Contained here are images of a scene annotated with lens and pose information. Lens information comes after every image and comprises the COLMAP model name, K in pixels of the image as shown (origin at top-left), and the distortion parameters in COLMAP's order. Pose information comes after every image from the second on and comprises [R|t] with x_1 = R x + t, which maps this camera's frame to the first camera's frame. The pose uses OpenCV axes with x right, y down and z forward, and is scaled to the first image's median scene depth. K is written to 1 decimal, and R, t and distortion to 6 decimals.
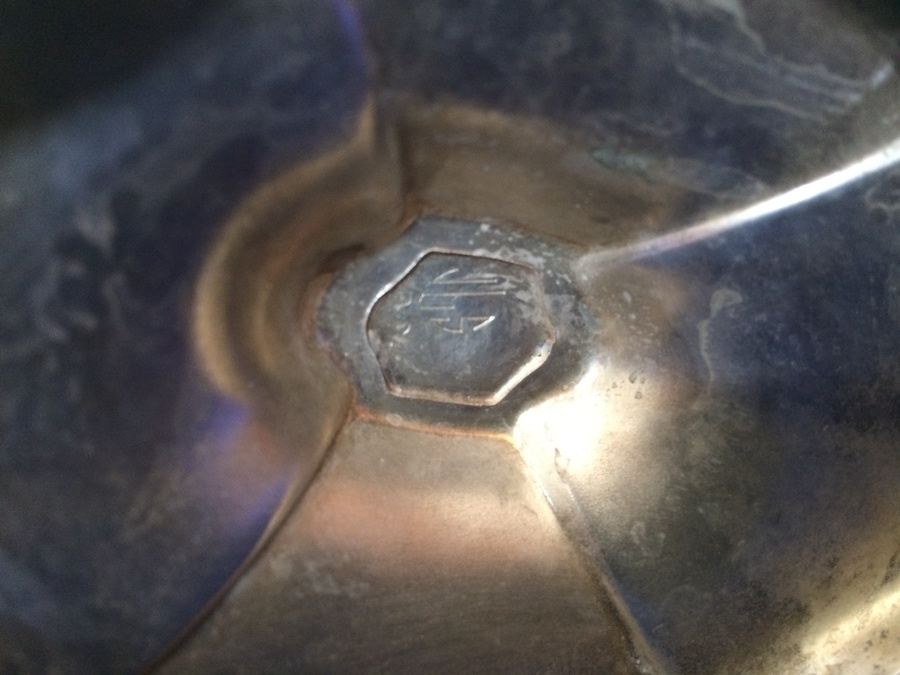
lens RADIAL K [[777.0, 0, 442.1], [0, 777.0, 342.7], [0, 0, 1]] dist [0.065262, -0.103855]
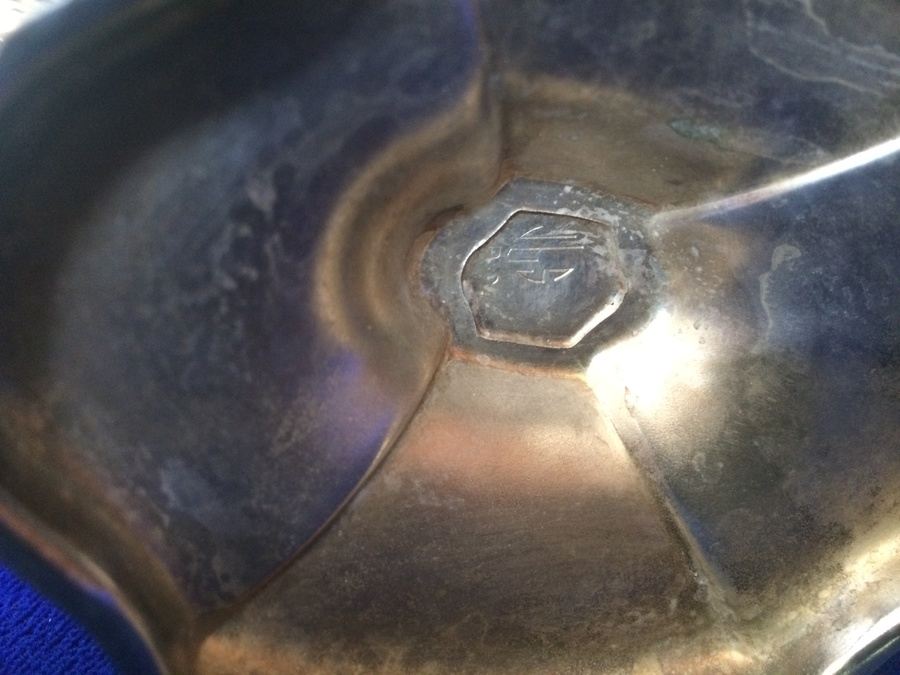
lens RADIAL K [[777.0, 0, 451.3], [0, 777.0, 336.3], [0, 0, 1]] dist [0.065262, -0.103855]
pose [[0.998988, 0.008748, -0.044120, -0.063672], [-0.006097, 0.998188, 0.059870, -0.003071], [0.044563, -0.059540, 0.997231, -0.142180]]
